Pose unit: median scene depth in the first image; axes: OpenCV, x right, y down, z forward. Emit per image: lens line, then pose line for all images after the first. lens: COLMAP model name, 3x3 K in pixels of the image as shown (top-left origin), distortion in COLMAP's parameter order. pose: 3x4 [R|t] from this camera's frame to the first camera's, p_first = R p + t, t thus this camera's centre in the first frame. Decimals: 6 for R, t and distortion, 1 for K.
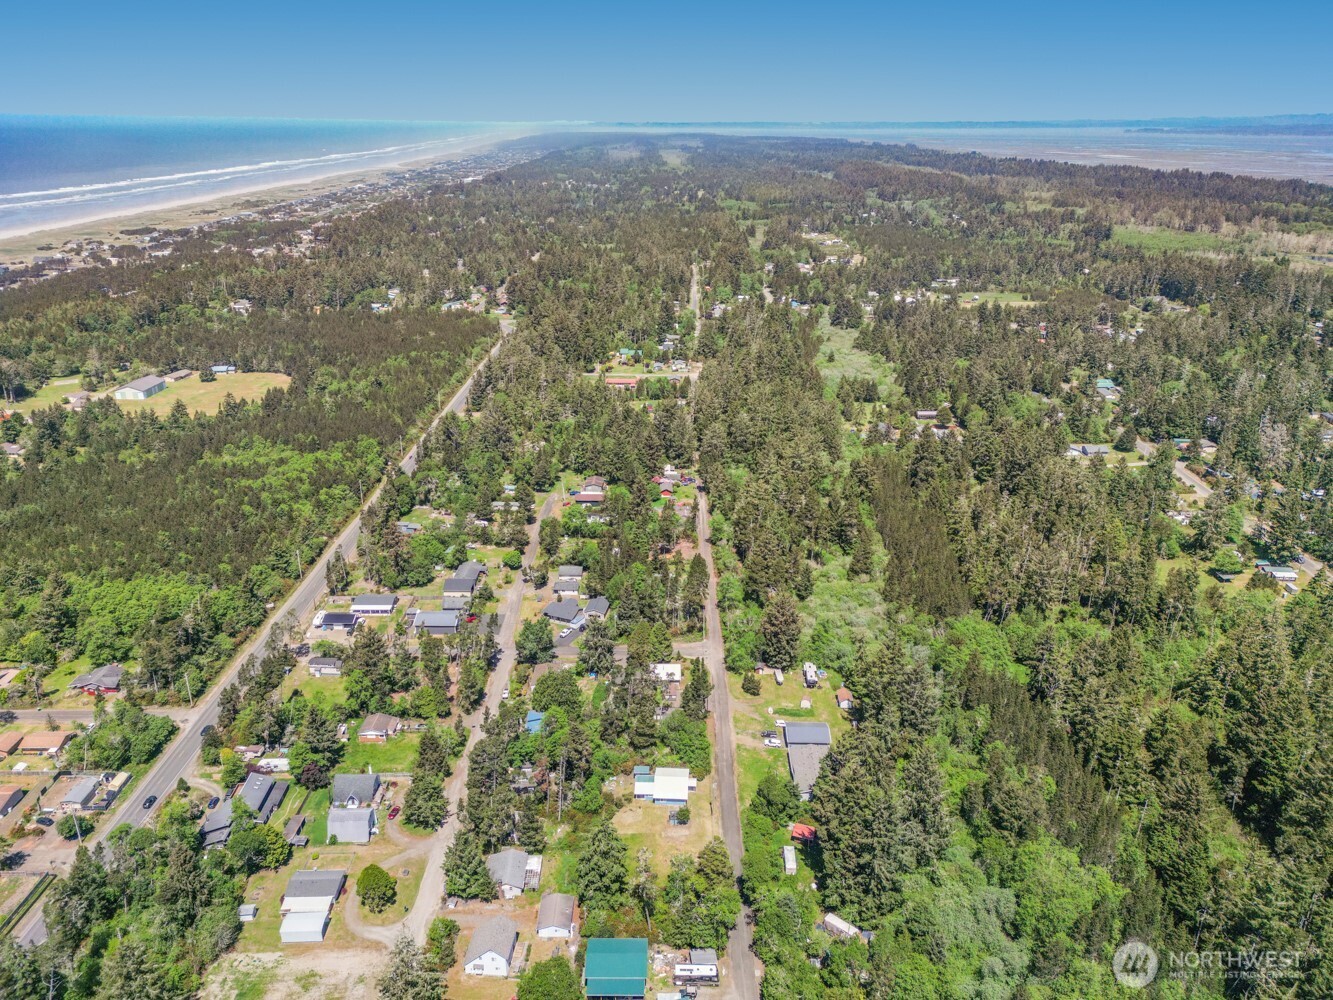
lens RADIAL K [[926.0, 0, 666.5], [0, 926.0, 500.0], [0, 0, 1]] dist [0.084356, -0.090886]
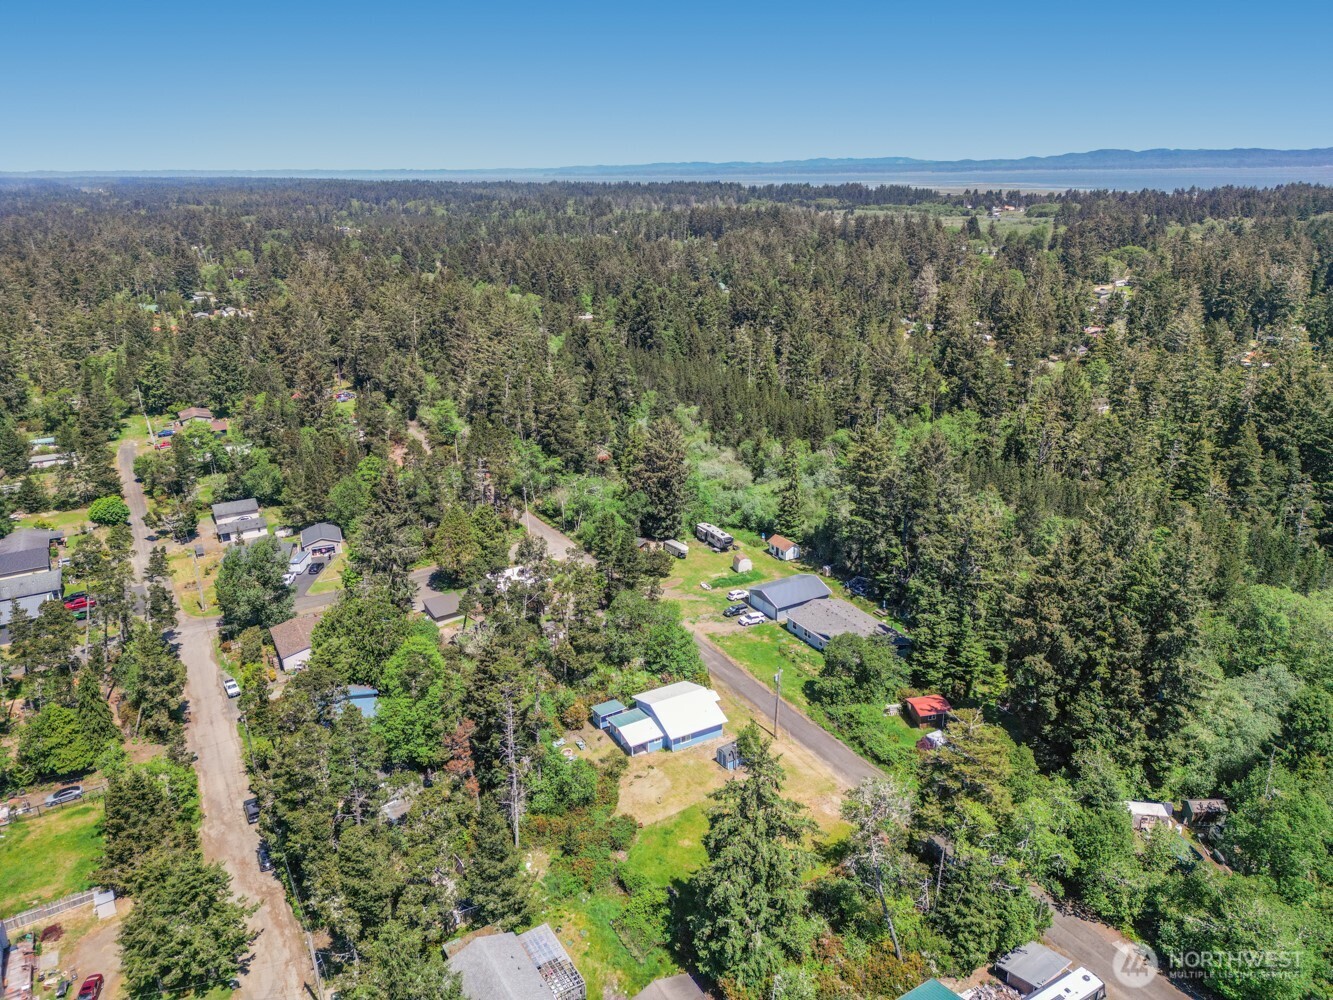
lens RADIAL K [[926.0, 0, 666.5], [0, 926.0, 500.0], [0, 0, 1]] dist [0.084356, -0.090886]
pose [[0.854375, -0.189394, 0.483915, -0.221894], [0.209503, 0.977725, 0.012774, 0.171605], [-0.475554, 0.090468, 0.875022, 0.507104]]
